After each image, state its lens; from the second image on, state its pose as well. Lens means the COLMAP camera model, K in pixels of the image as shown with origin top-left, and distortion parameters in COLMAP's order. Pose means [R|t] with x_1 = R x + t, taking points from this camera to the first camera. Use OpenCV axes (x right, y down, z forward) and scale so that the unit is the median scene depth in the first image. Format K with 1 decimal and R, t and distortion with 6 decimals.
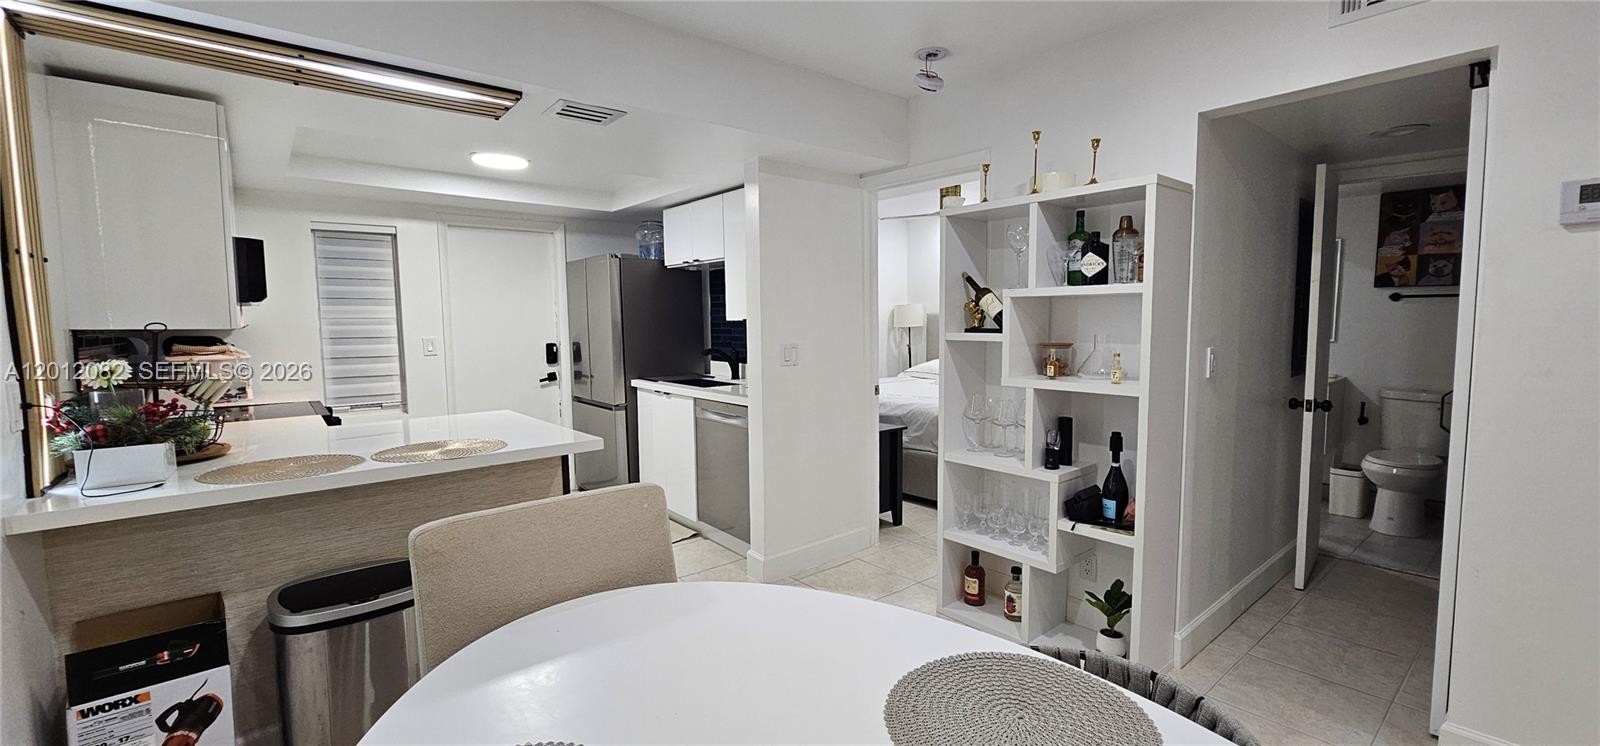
lens RADIAL K [[653.3, 0, 807.5], [0, 653.3, 374.0], [0, 0, 1]] dist [-0.001575, 0.000338]
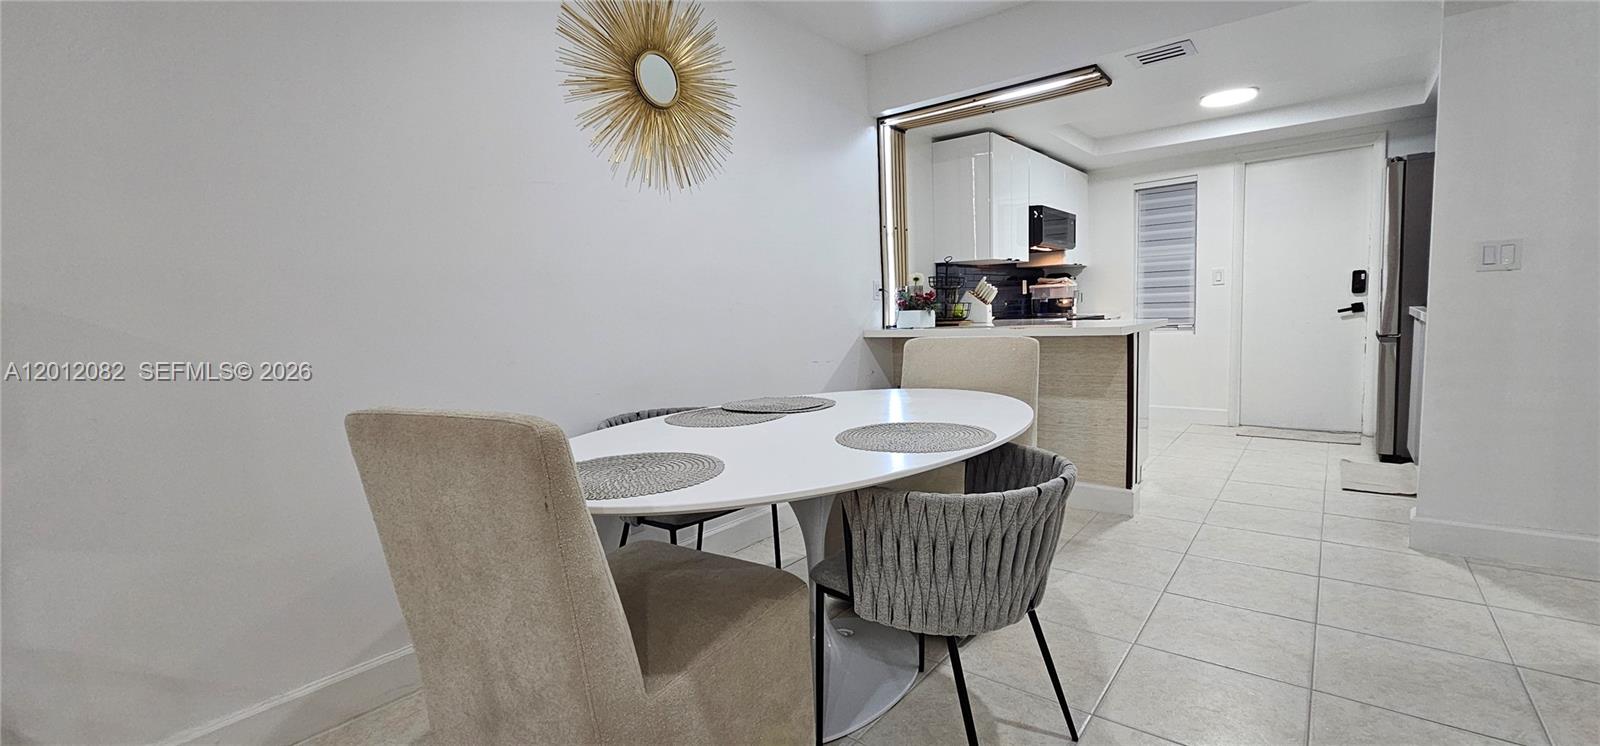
lens RADIAL K [[653.3, 0, 807.5], [0, 653.3, 374.0], [0, 0, 1]] dist [-0.001575, 0.000338]
pose [[0.189226, 0.101053, -0.976720, 0.545903], [-0.043722, 0.994571, 0.094429, 0.066584], [0.980960, 0.024836, 0.192617, 0.115838]]
